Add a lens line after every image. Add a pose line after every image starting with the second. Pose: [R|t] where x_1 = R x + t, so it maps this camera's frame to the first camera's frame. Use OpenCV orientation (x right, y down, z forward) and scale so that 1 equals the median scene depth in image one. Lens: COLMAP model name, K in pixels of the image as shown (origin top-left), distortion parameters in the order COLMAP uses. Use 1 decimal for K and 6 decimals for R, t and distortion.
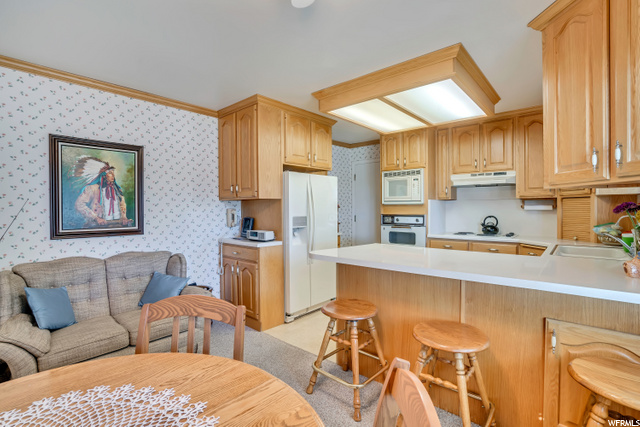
lens RADIAL K [[301.4, 0, 318.6], [0, 301.4, 212.7], [0, 0, 1]] dist [-0.053125, 0.018278]
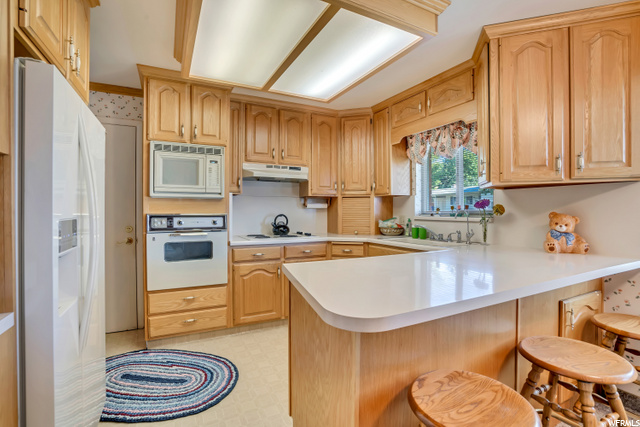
lens RADIAL K [[301.4, 0, 318.6], [0, 301.4, 212.7], [0, 0, 1]] dist [-0.053125, 0.018278]
pose [[0.372456, -0.004527, 0.928039, -0.215243], [0.009948, 0.999950, 0.000885, 0.005639], [-0.927996, 0.008902, 0.372483, 0.535635]]
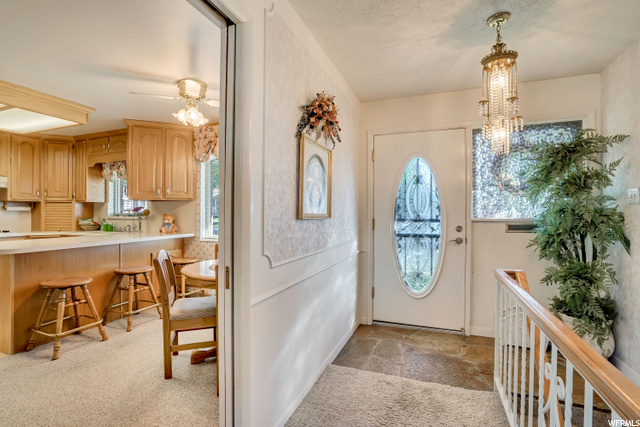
lens RADIAL K [[301.4, 0, 318.6], [0, 301.4, 212.7], [0, 0, 1]] dist [-0.053125, 0.018278]
pose [[-0.344403, 0.003337, 0.938816, -0.778267], [0.008980, 0.999960, -0.000260, 0.010932], [-0.938779, 0.008341, -0.344419, 0.197899]]
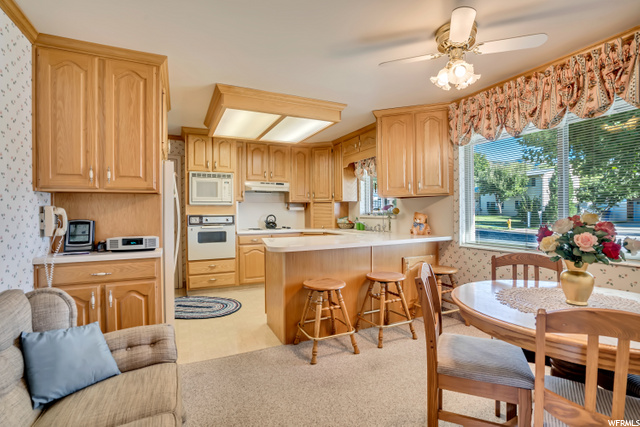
lens RADIAL K [[301.4, 0, 318.6], [0, 301.4, 212.7], [0, 0, 1]] dist [-0.053125, 0.018278]
pose [[0.396385, -0.003298, 0.918079, -0.559577], [0.016270, 0.999862, -0.003433, 0.009190], [-0.917940, 0.016298, 0.396384, 0.256260]]
